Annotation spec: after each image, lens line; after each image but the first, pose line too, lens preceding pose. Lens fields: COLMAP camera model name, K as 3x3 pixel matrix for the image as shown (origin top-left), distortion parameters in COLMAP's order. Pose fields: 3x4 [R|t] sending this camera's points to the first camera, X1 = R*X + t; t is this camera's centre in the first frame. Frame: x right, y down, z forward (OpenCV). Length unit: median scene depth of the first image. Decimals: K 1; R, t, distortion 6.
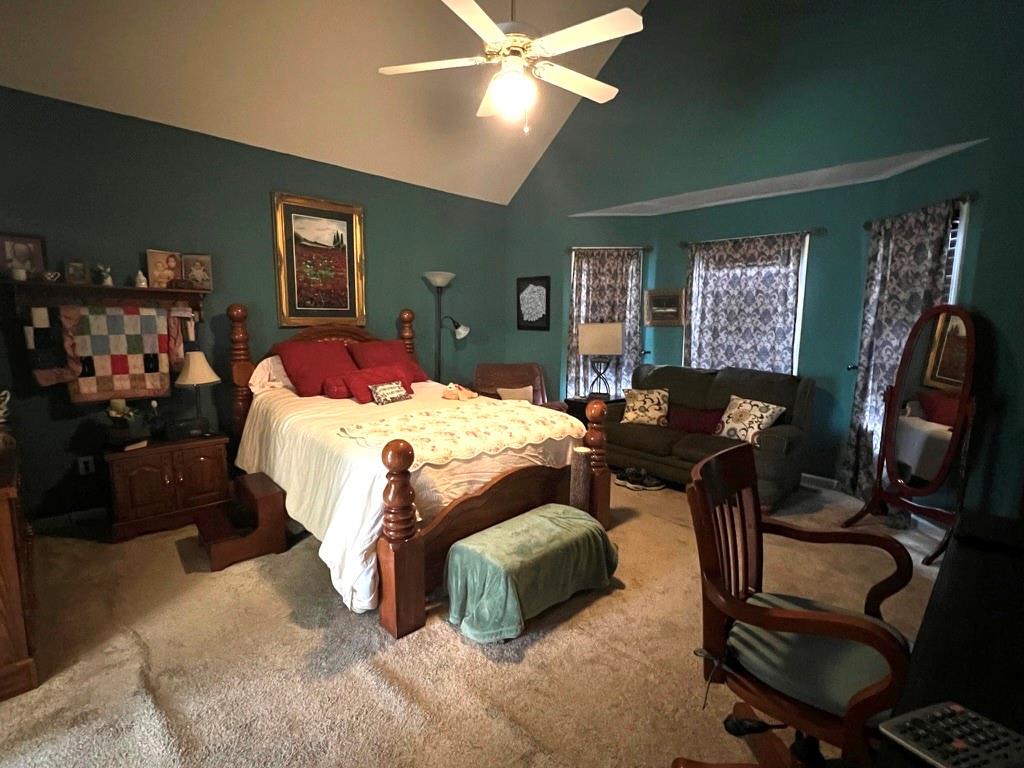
lens RADIAL K [[518.1, 0, 512.0], [0, 518.1, 384.0], [0, 0, 1]] dist [0.002227, 0.001609]
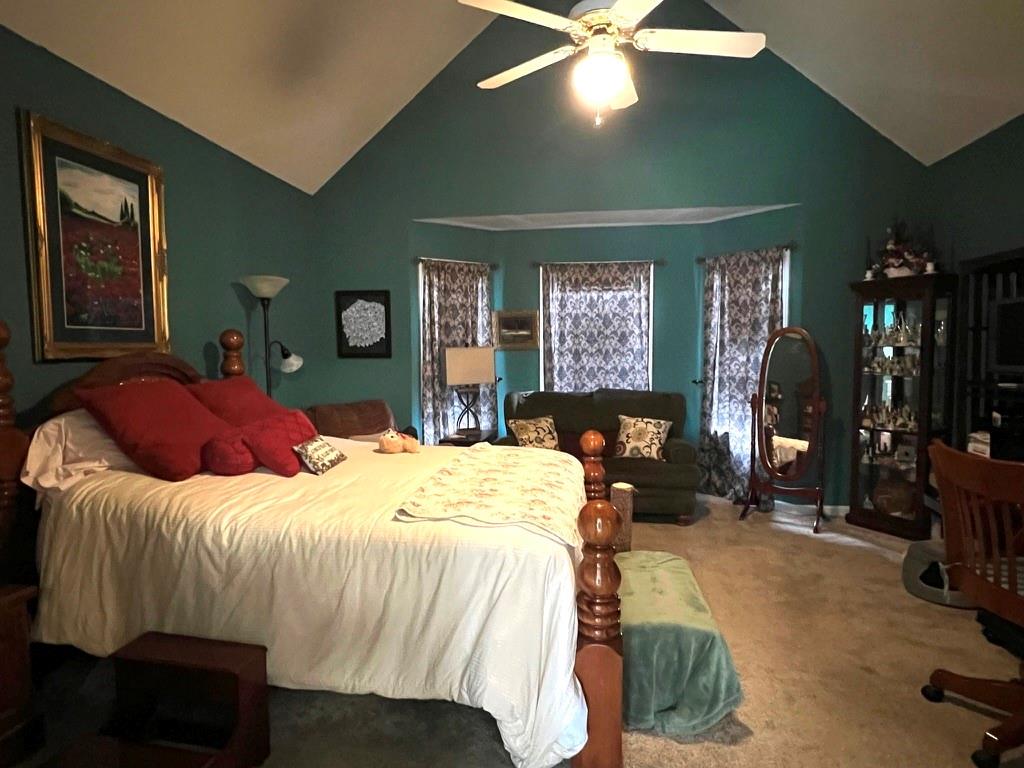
lens RADIAL K [[588.3, 0, 512.0], [0, 588.3, 384.0], [0, 0, 1]] dist [0.001909, 0.000736]
pose [[0.778545, -0.052417, 0.625396, -0.524040], [0.091200, 0.995377, -0.030106, -0.027704], [-0.620927, 0.080475, 0.779727, 0.265380]]
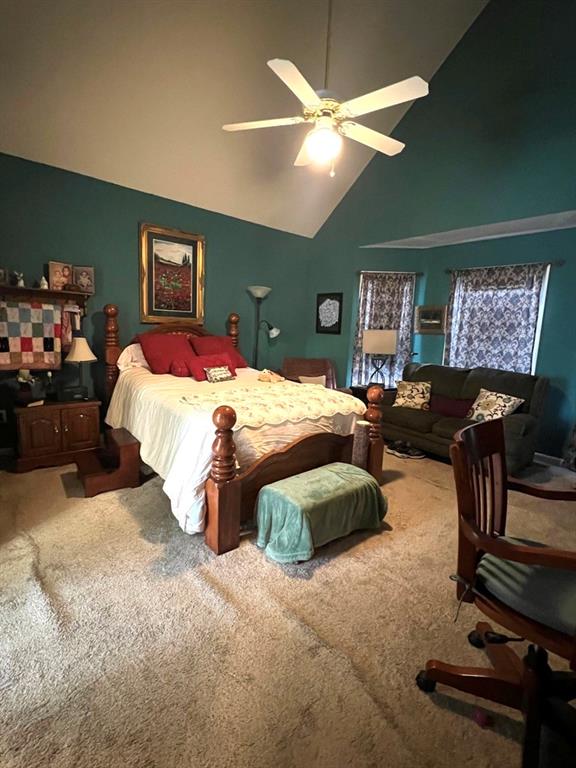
lens RADIAL K [[388.6, 0, 285.0], [0, 388.6, 379.9], [0, 0, 1]] dist [0.002227, 0.001609]
pose [[0.997249, 0.044850, -0.059019, -0.006796], [-0.044472, 0.998981, 0.007698, 0.016782], [0.059304, -0.005052, 0.998227, 0.009131]]
